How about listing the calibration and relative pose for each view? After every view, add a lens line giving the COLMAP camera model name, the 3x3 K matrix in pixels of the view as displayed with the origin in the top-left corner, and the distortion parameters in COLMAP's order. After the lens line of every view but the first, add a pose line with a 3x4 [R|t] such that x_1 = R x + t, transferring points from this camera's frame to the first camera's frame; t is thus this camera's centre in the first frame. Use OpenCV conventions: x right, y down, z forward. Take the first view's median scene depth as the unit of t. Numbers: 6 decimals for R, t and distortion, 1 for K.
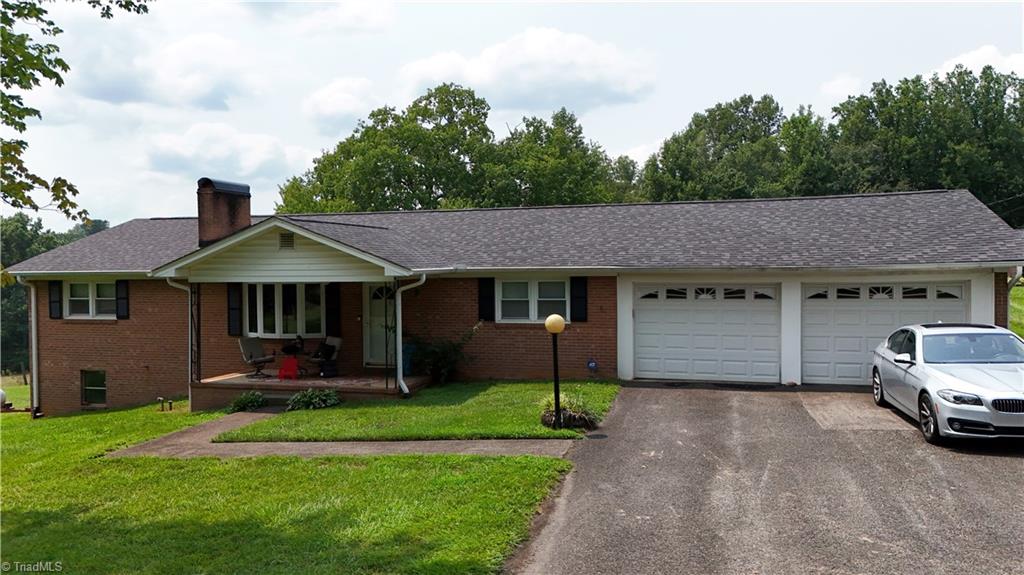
lens RADIAL K [[758.4, 0, 509.4], [0, 758.4, 289.4], [0, 0, 1]] dist [0.088435, -0.110499]
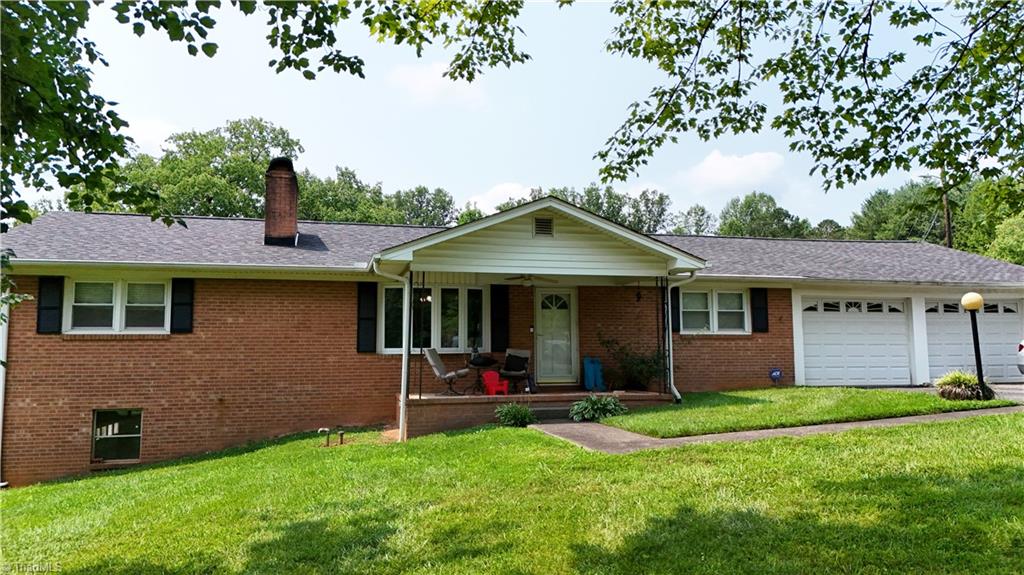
lens RADIAL K [[758.4, 0, 509.4], [0, 758.4, 289.4], [0, 0, 1]] dist [0.088435, -0.110499]
pose [[0.859408, 0.050265, 0.508814, -0.665042], [0.012216, 0.992853, -0.118716, 0.094974], [-0.511144, 0.108241, 0.852652, 0.259956]]
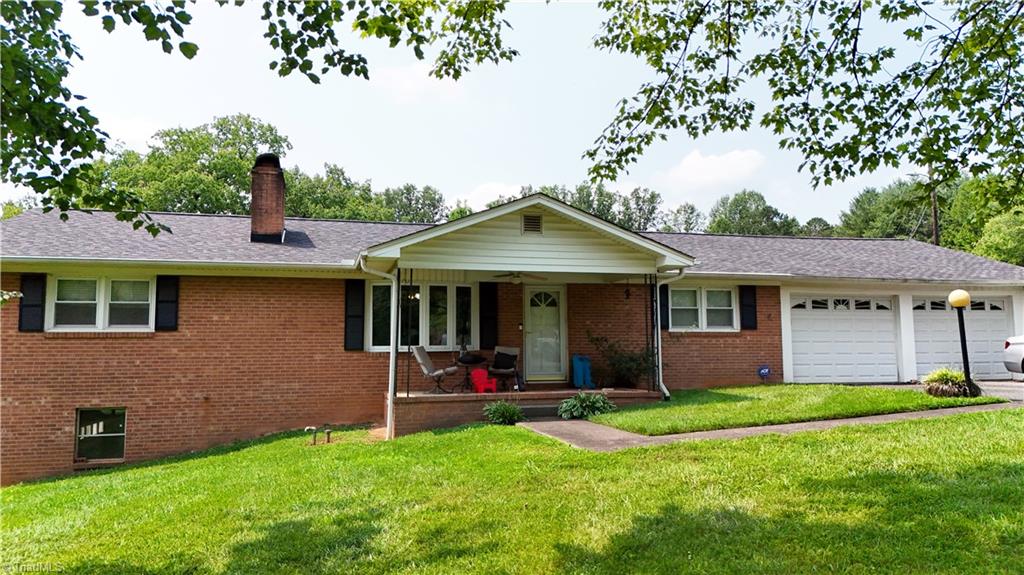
lens RADIAL K [[758.4, 0, 509.4], [0, 758.4, 289.4], [0, 0, 1]] dist [0.088435, -0.110499]
pose [[0.852778, 0.048827, 0.519986, -0.661600], [0.013606, 0.993205, -0.115577, 0.094775], [-0.522096, 0.105636, 0.846320, 0.262436]]
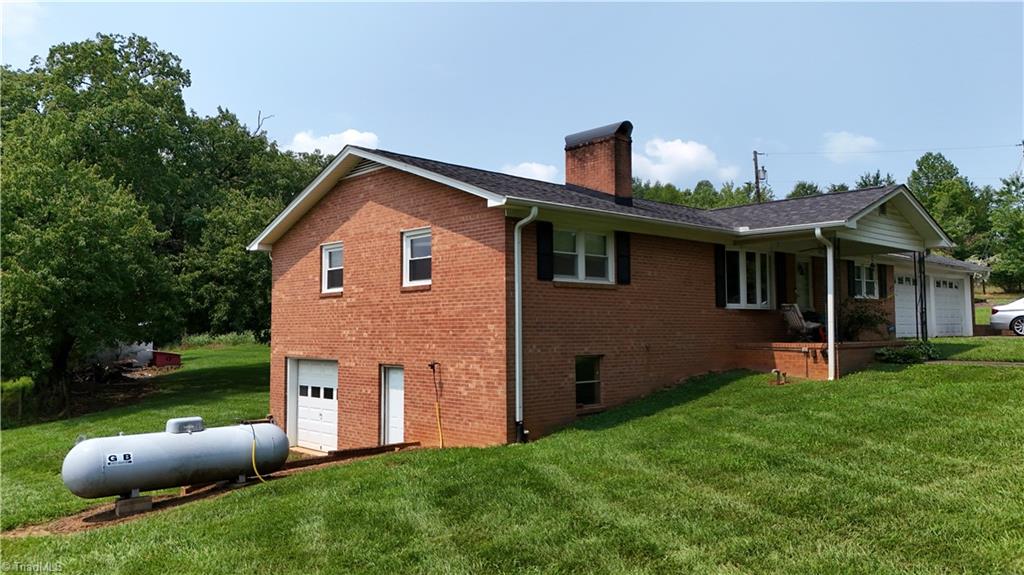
lens RADIAL K [[758.4, 0, 509.4], [0, 758.4, 289.4], [0, 0, 1]] dist [0.088435, -0.110499]
pose [[0.518001, 0.053459, 0.853708, -1.307856], [0.023816, 0.996757, -0.076868, 0.107625], [-0.855048, 0.060149, 0.515048, 0.787338]]
